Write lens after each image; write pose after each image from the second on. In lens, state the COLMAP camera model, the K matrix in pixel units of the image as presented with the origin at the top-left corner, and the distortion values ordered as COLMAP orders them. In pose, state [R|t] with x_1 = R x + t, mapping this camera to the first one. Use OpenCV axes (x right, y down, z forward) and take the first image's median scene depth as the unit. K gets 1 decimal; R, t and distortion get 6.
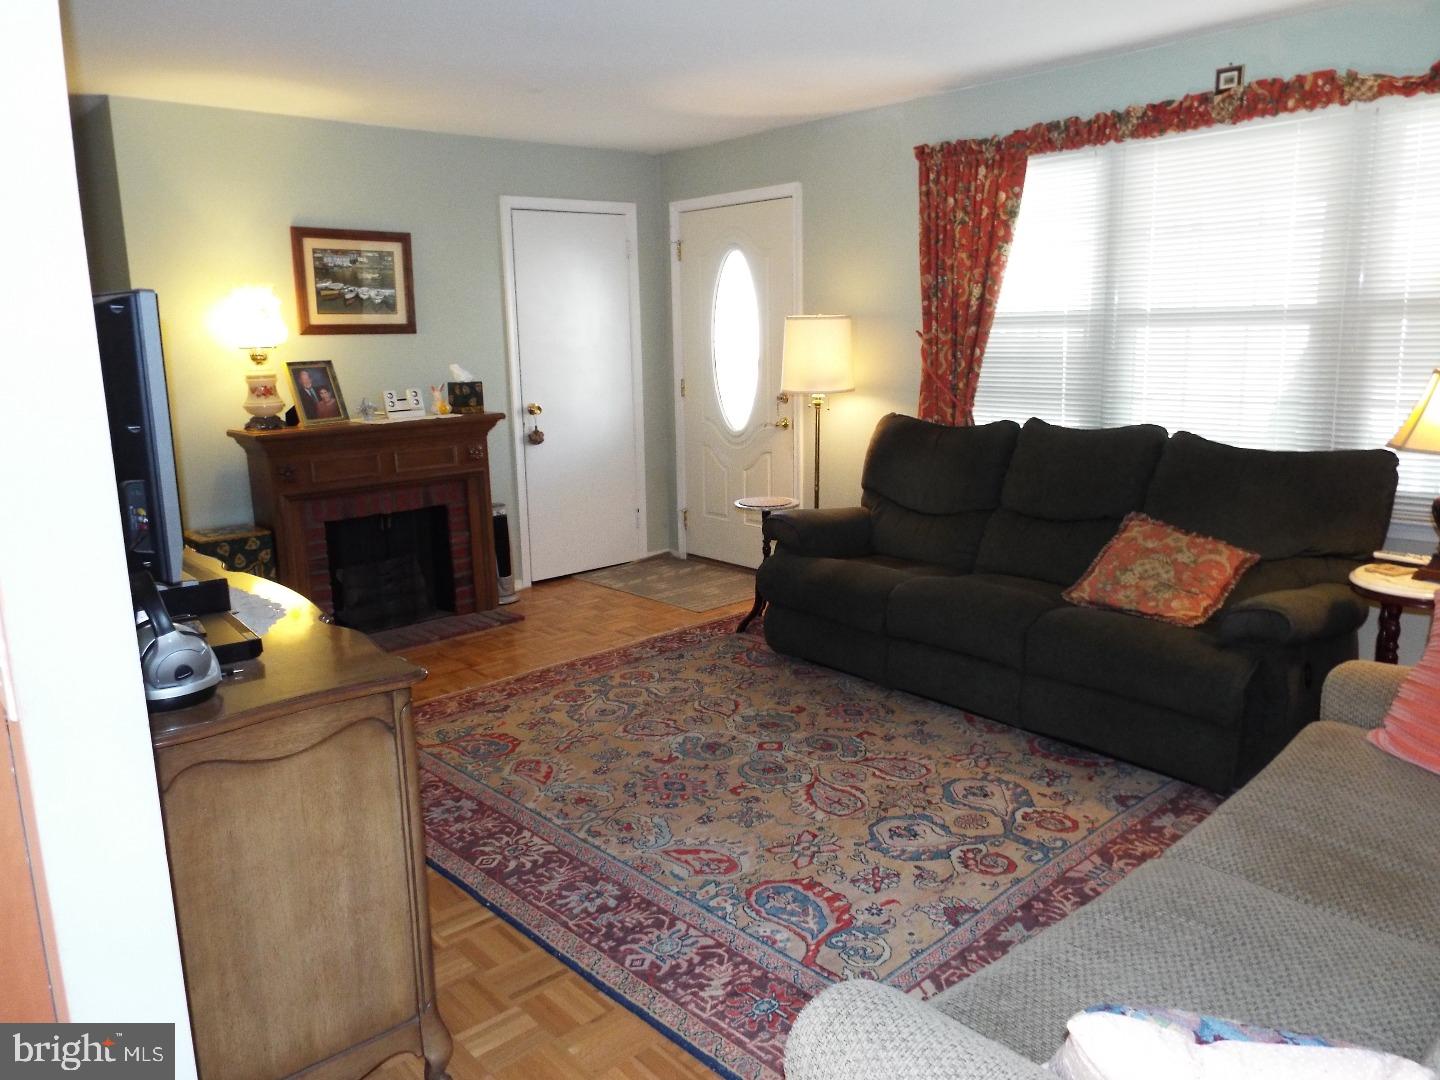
lens RADIAL K [[1041.5, 0, 706.8], [0, 1041.5, 545.1], [0, 0, 1]] dist [-0.019808, 0.024204]
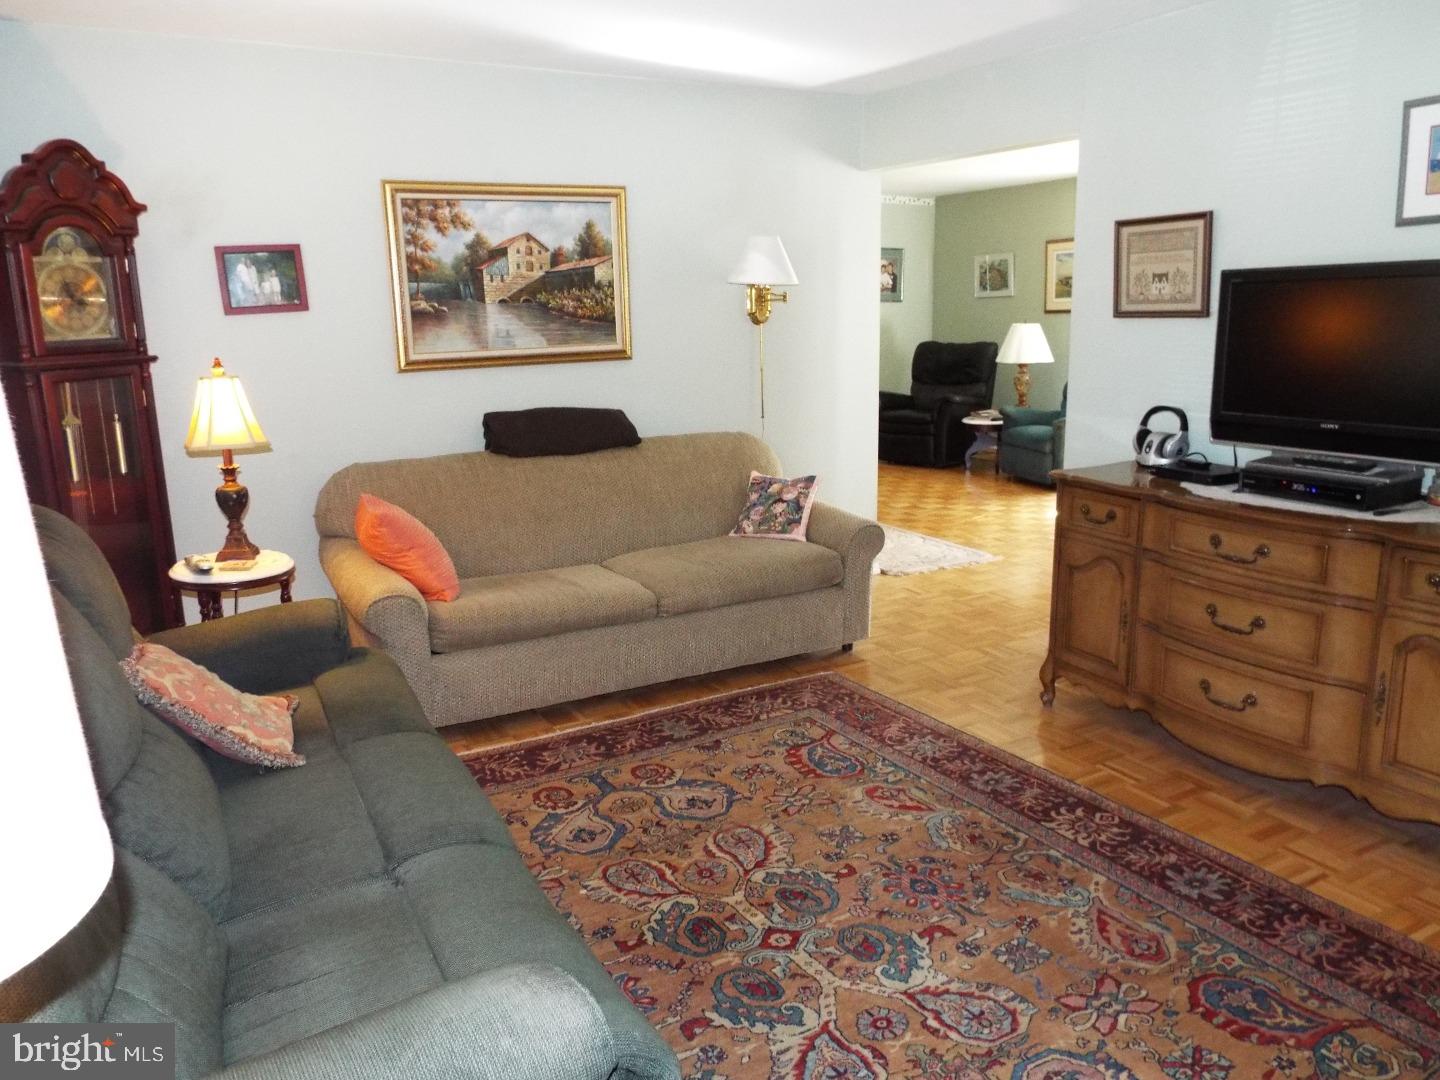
lens RADIAL K [[1041.5, 0, 695.1], [0, 1041.5, 543.6], [0, 0, 1]] dist [-0.019808, 0.024204]
pose [[-0.971893, -0.012636, 0.235083, -0.033044], [0.087282, 0.908055, 0.409656, -0.262027], [-0.218645, 0.418661, -0.881429, 1.218121]]
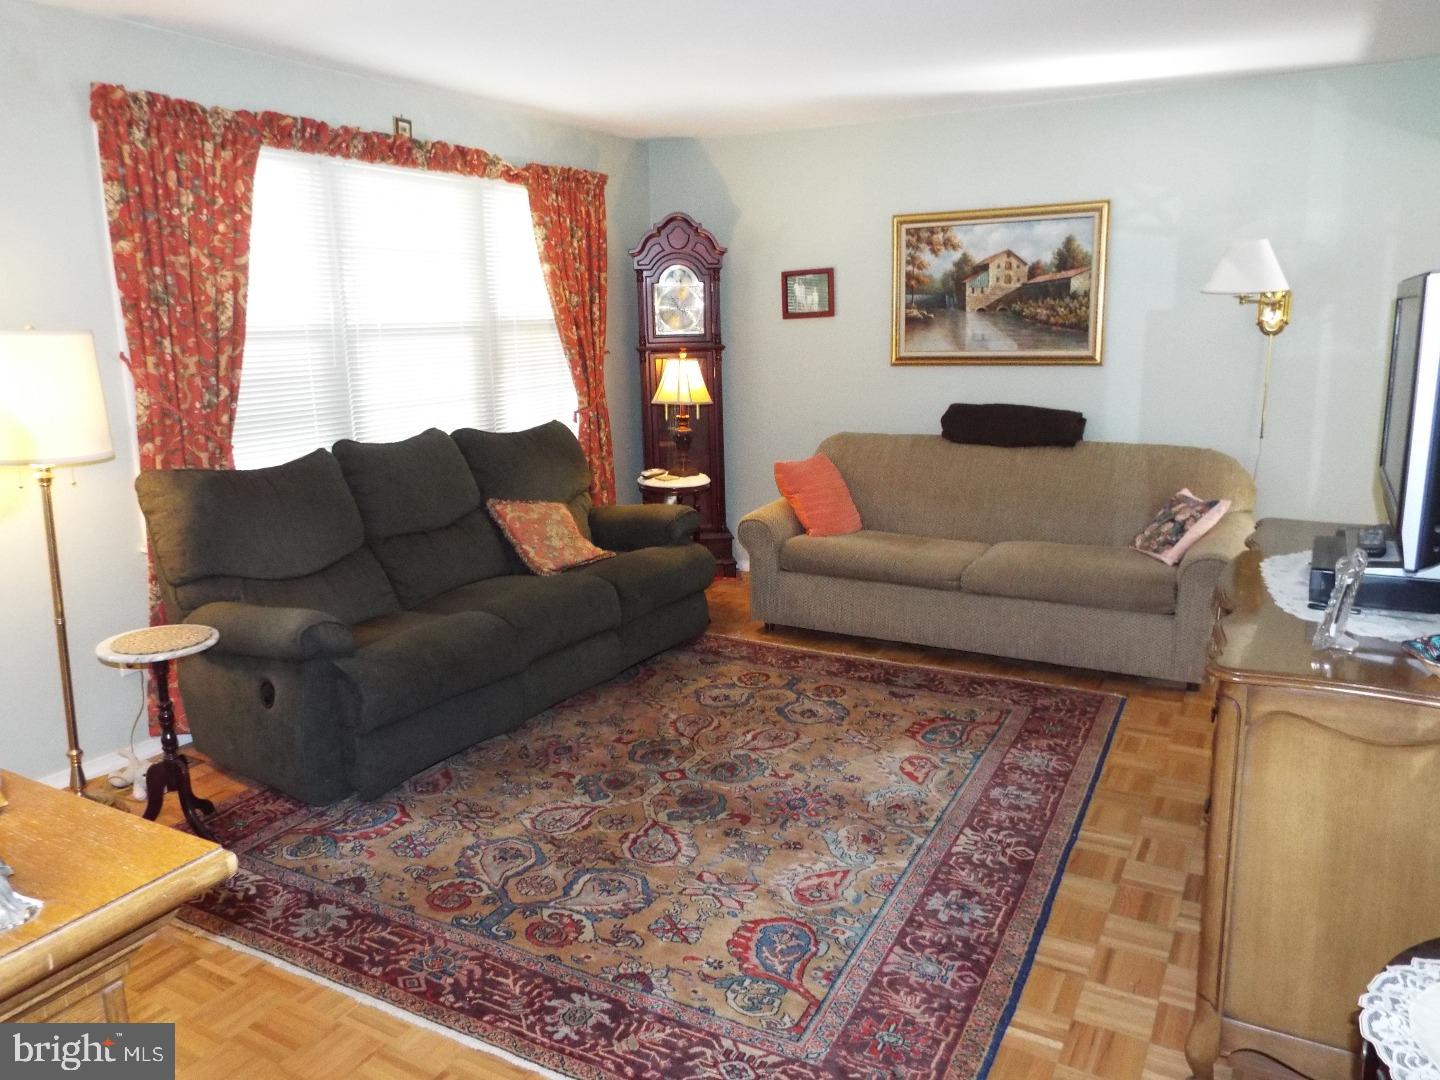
lens RADIAL K [[1041.5, 0, 714.0], [0, 1041.5, 539.2], [0, 0, 1]] dist [-0.019808, 0.024204]
pose [[-0.324172, -0.172308, 0.930173, -0.644691], [0.215931, 0.943837, 0.250093, -0.193516], [-0.921025, 0.281926, -0.268759, 0.941422]]
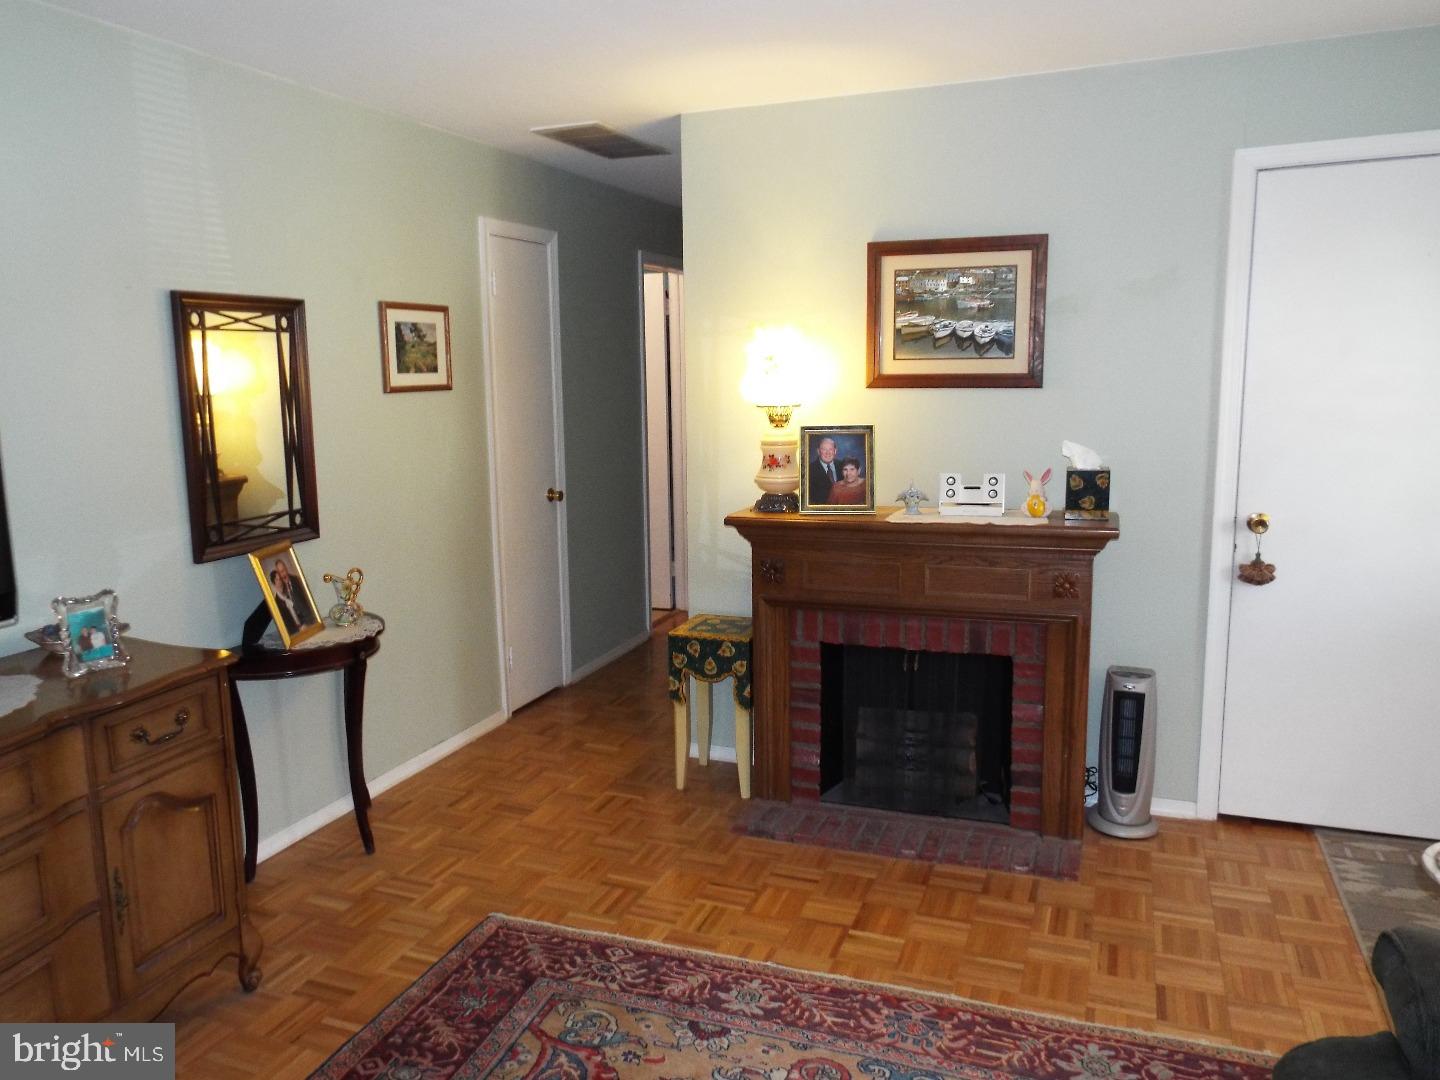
lens RADIAL K [[1041.5, 0, 715.3], [0, 1041.5, 549.1], [0, 0, 1]] dist [-0.019808, 0.024204]
pose [[0.451066, 0.161407, -0.877774, 0.254047], [-0.173636, 0.980589, 0.091085, -0.151917], [0.875437, 0.111328, 0.470336, 0.622935]]
